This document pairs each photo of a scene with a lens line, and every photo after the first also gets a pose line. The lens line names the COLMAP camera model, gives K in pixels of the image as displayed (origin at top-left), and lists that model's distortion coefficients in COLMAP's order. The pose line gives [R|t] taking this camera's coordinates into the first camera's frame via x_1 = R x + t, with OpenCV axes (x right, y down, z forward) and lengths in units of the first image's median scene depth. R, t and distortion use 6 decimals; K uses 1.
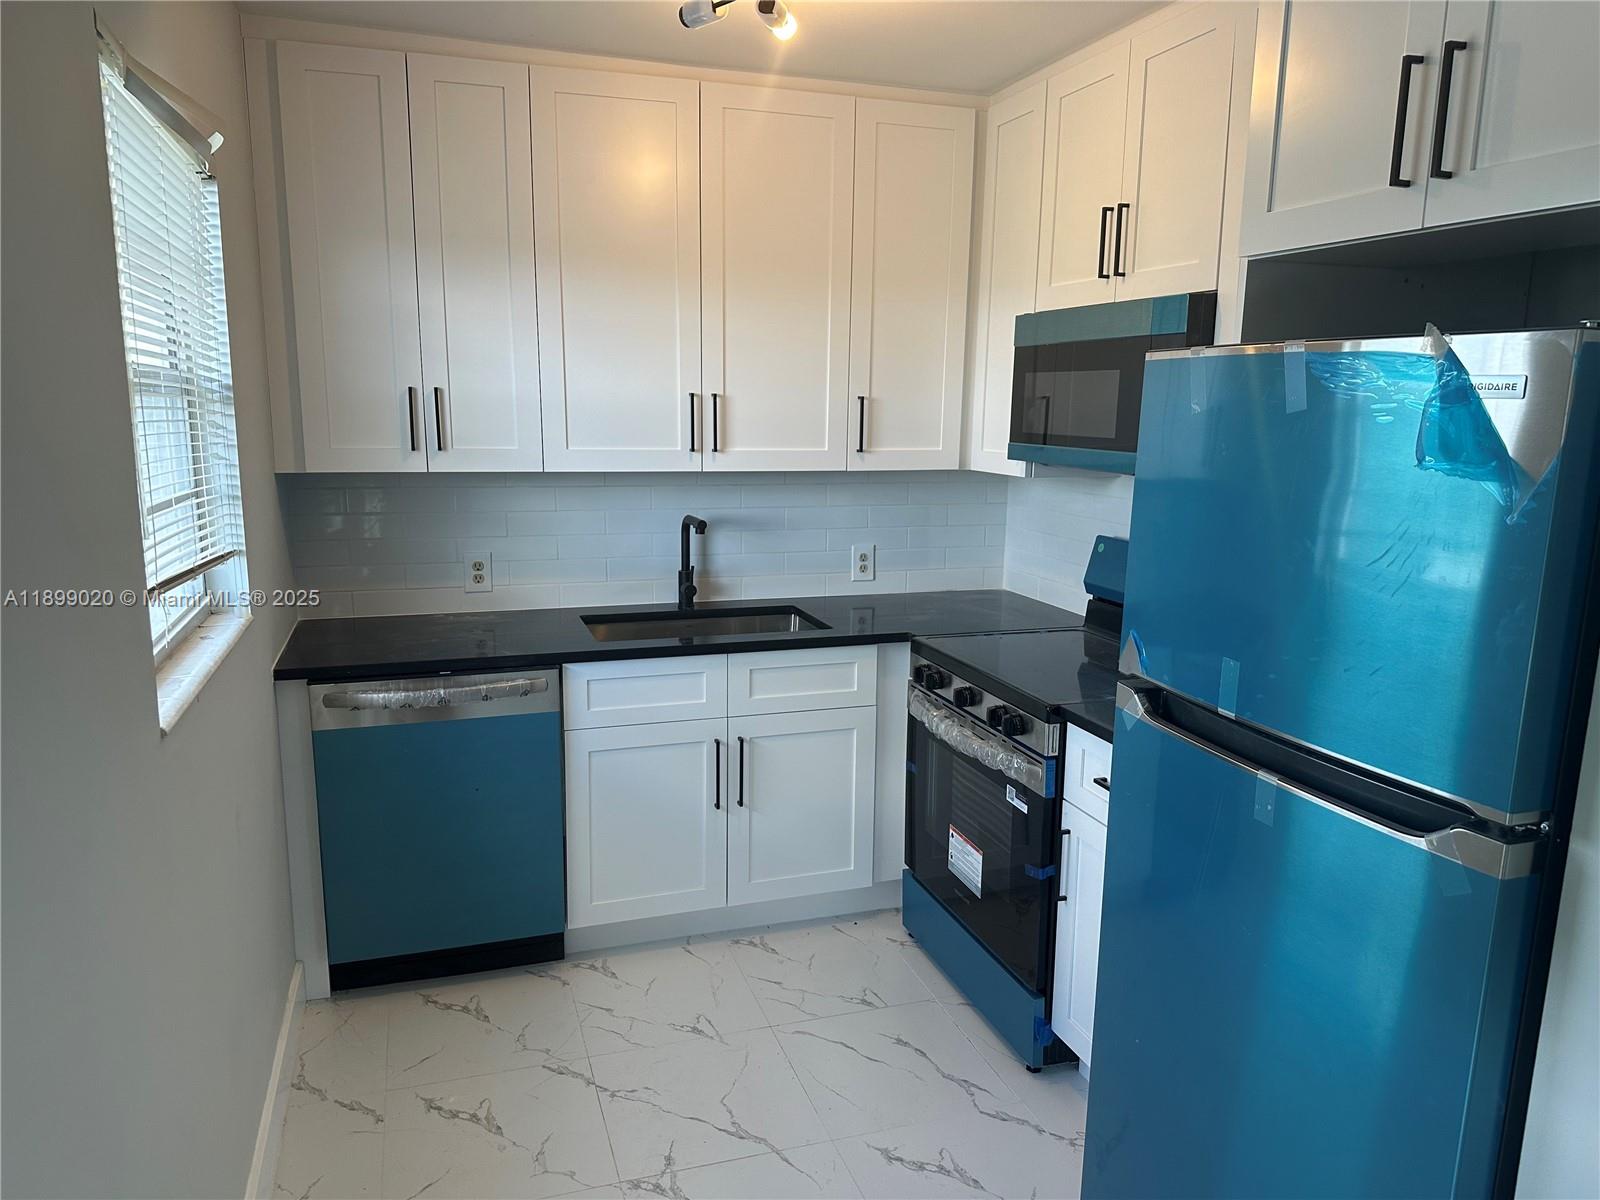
lens RADIAL K [[1091.7, 0, 770.9], [0, 1091.7, 596.1], [0, 0, 1]] dist [0.106797, -0.149808]
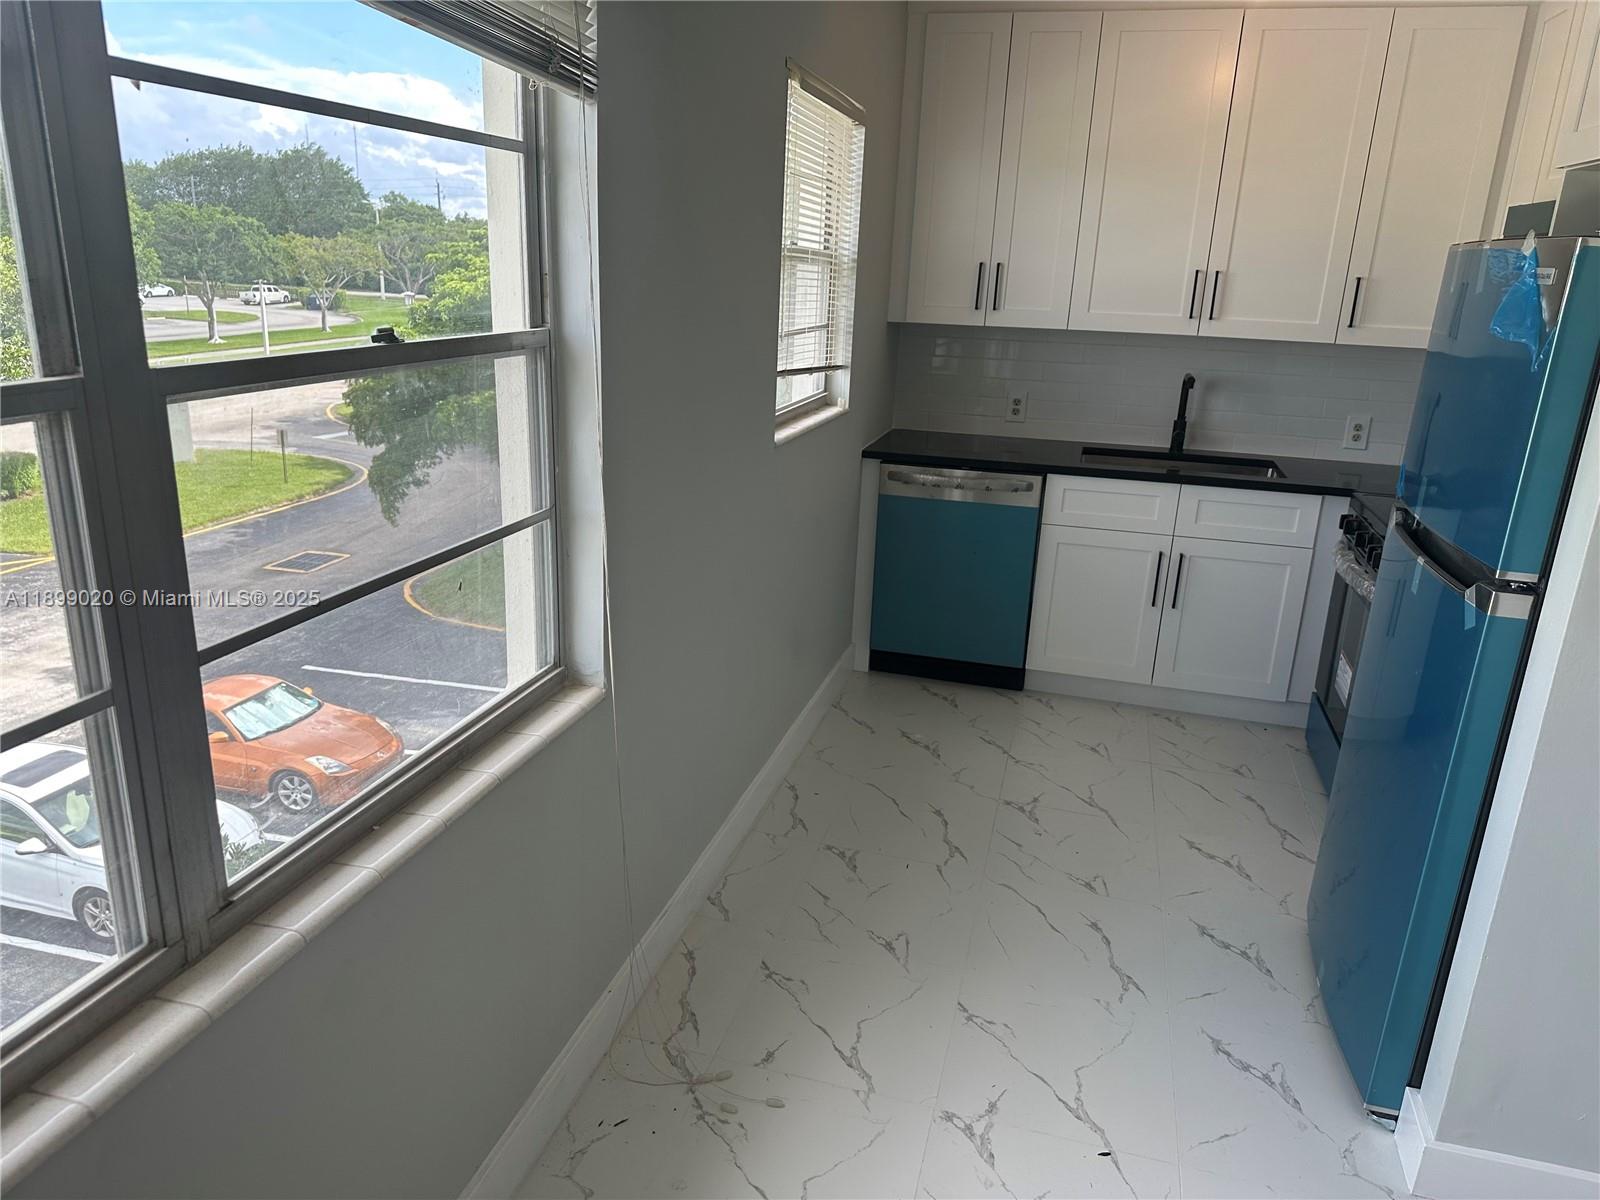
lens RADIAL K [[1091.7, 0, 770.9], [0, 1091.7, 596.1], [0, 0, 1]] dist [0.106797, -0.149808]
pose [[0.820992, 0.187164, -0.539390, 0.282896], [-0.132072, 0.981374, 0.139506, 0.064077], [0.555454, -0.043295, 0.830420, -0.319004]]
